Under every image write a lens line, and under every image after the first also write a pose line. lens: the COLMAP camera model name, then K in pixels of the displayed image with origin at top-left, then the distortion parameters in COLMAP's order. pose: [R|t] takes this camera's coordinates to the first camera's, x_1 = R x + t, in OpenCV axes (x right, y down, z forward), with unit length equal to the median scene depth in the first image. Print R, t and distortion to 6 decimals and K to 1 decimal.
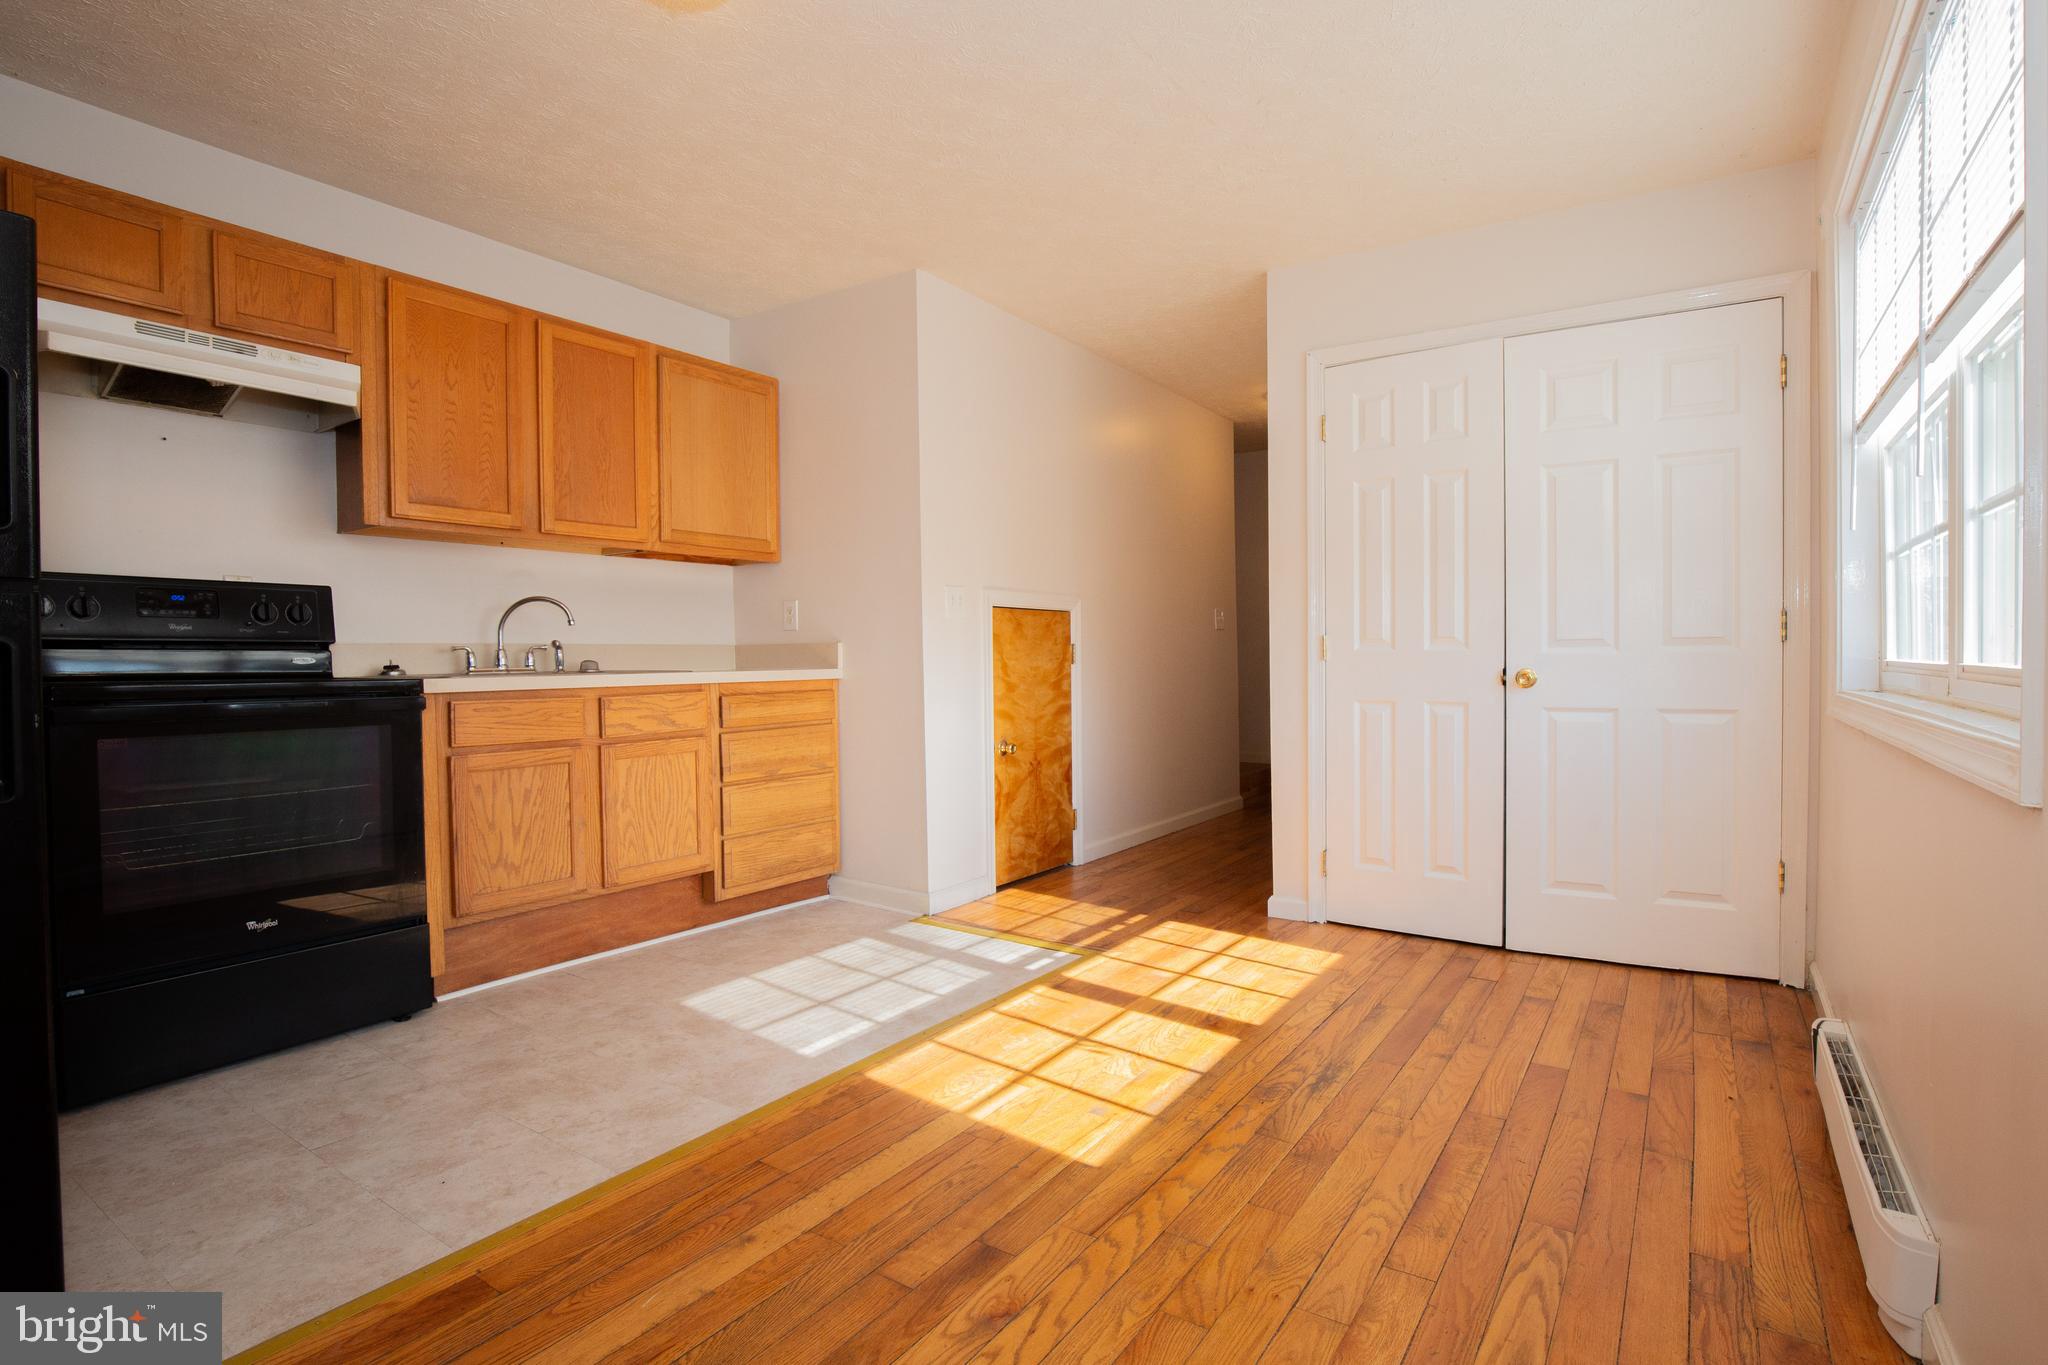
lens RADIAL K [[1000.8, 0, 1068.8], [0, 1000.8, 680.1], [0, 0, 1]] dist [-0.032564, 0.000005]
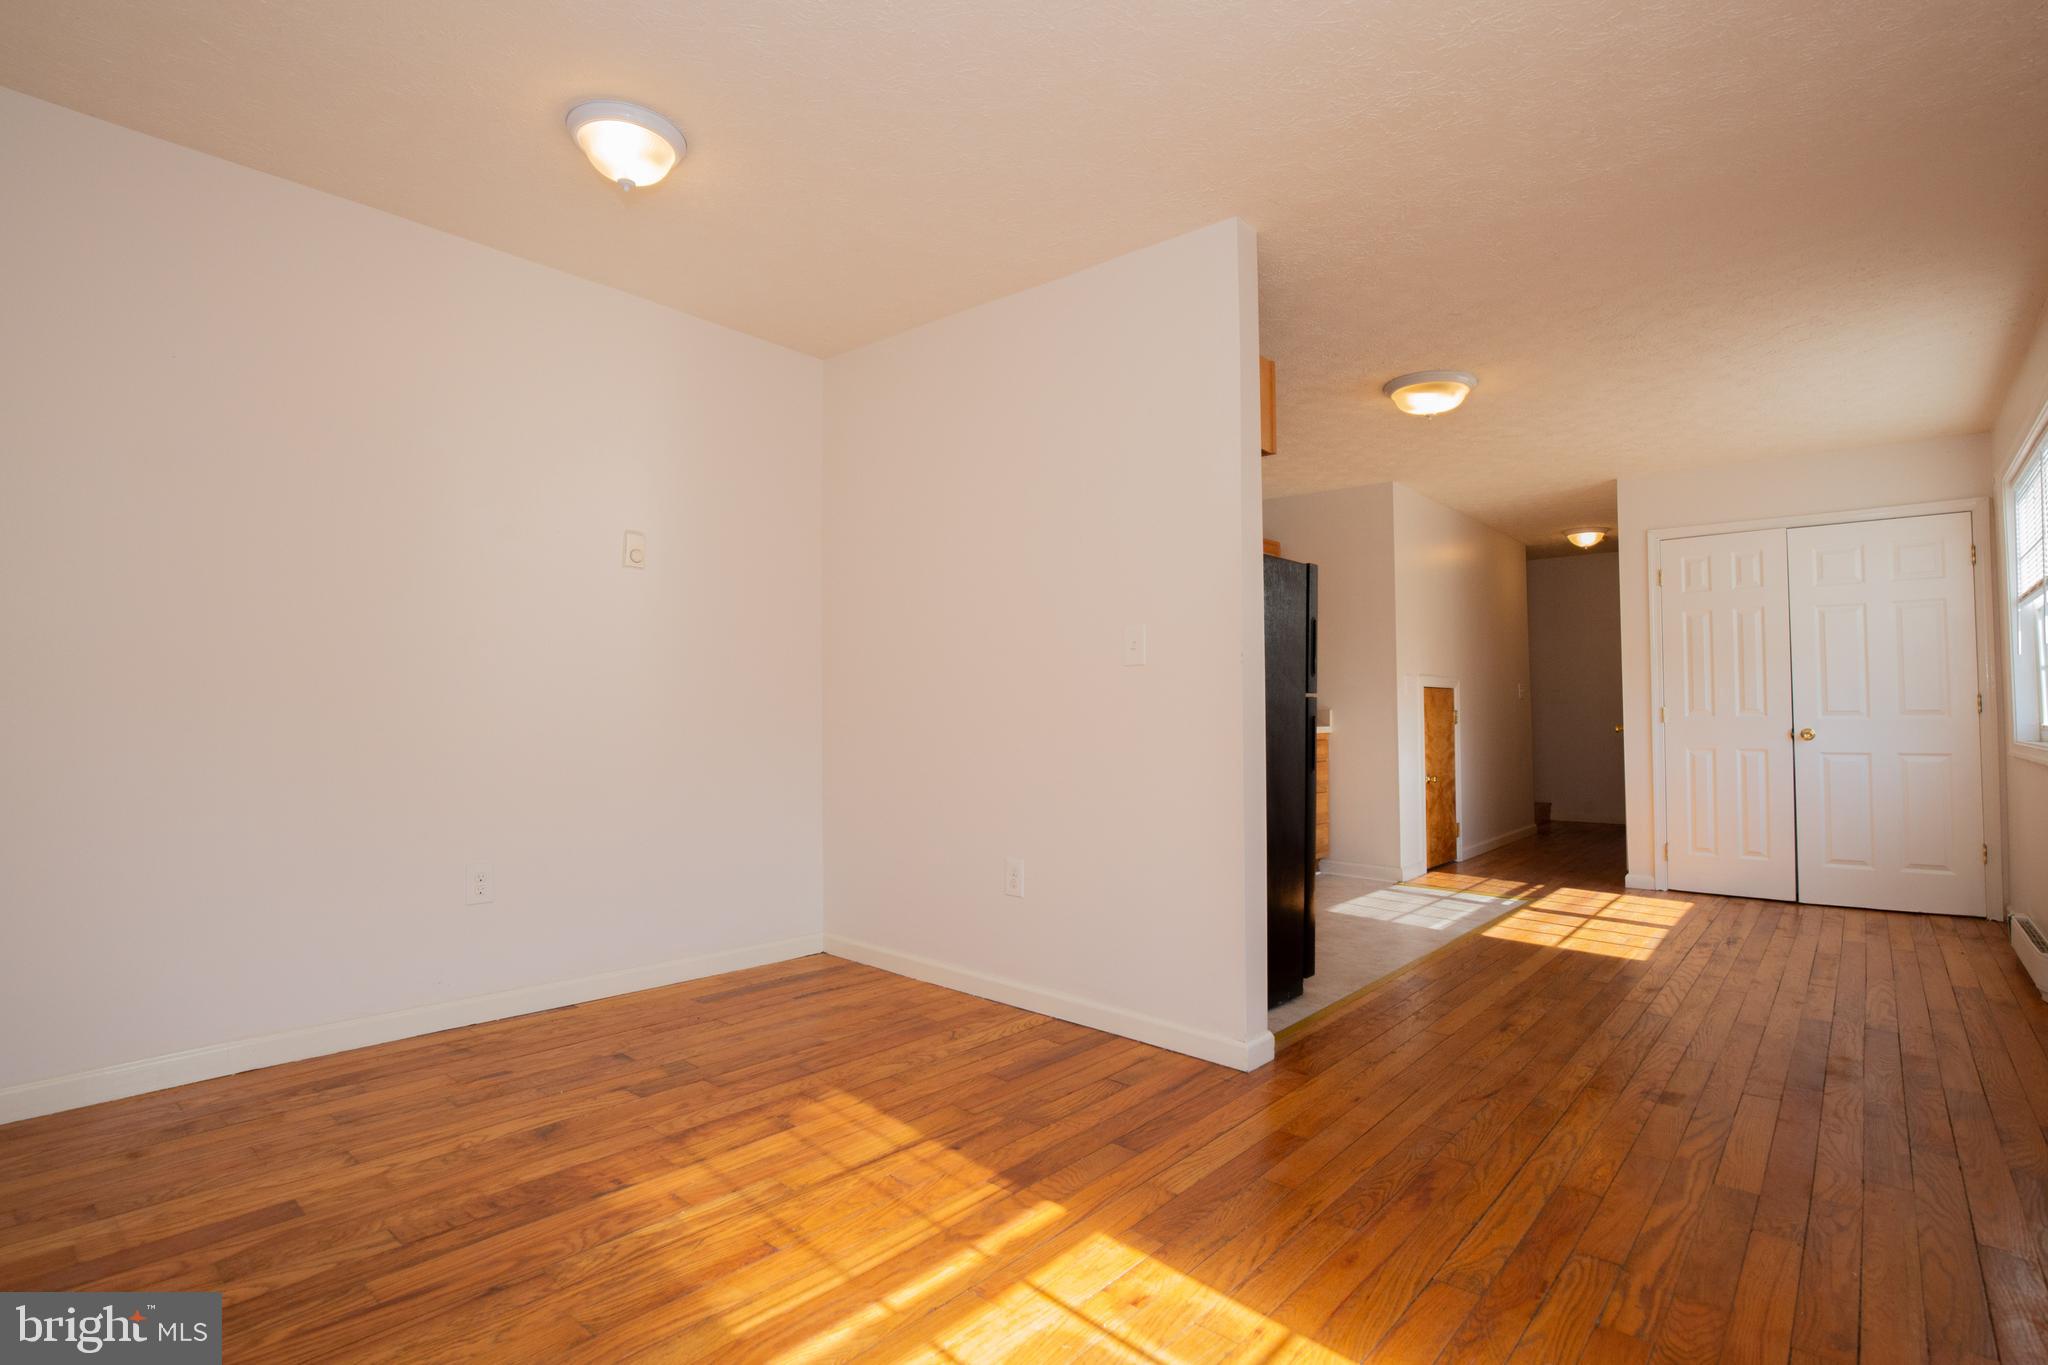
lens RADIAL K [[1009.5, 0, 1047.6], [0, 1009.5, 674.4], [0, 0, 1]] dist [-0.026997, 0.001347]
pose [[0.992517, 0.001568, -0.122097, -0.642893], [-0.009405, 0.997929, -0.063637, 0.016618], [0.121745, 0.064309, 0.990476, -0.859471]]
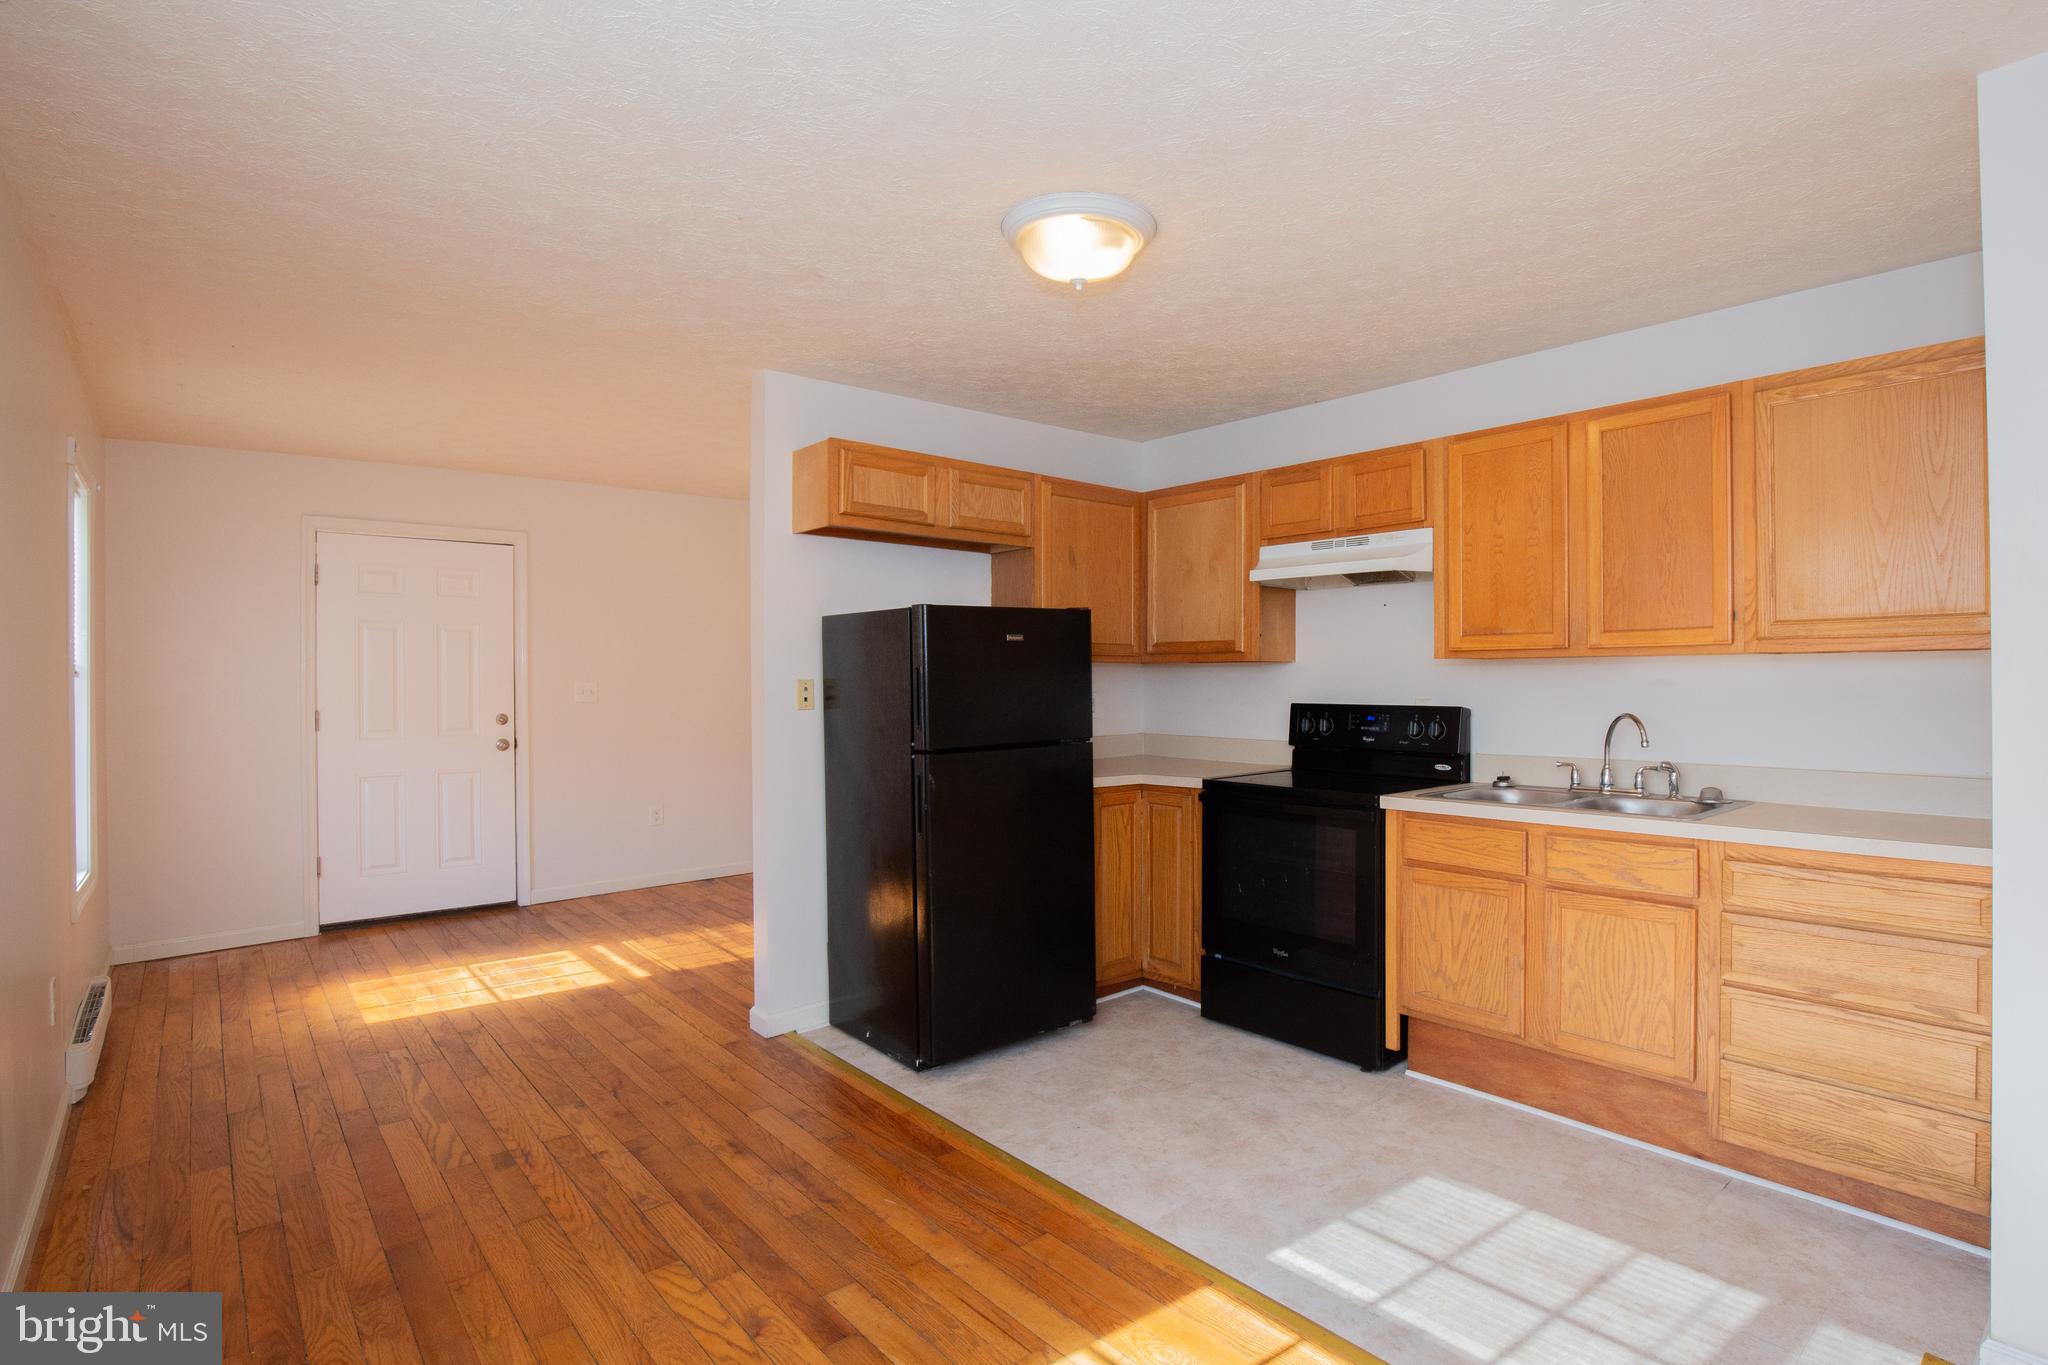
lens RADIAL K [[1019.6, 0, 1094.3], [0, 1019.6, 684.4], [0, 0, 1]] dist [-0.031158, 0.001183]
pose [[-0.263280, 0.012261, -0.964641, 0.570619], [-0.017241, 0.999700, 0.017412, -0.139229], [0.964565, 0.021216, -0.262990, 0.906486]]
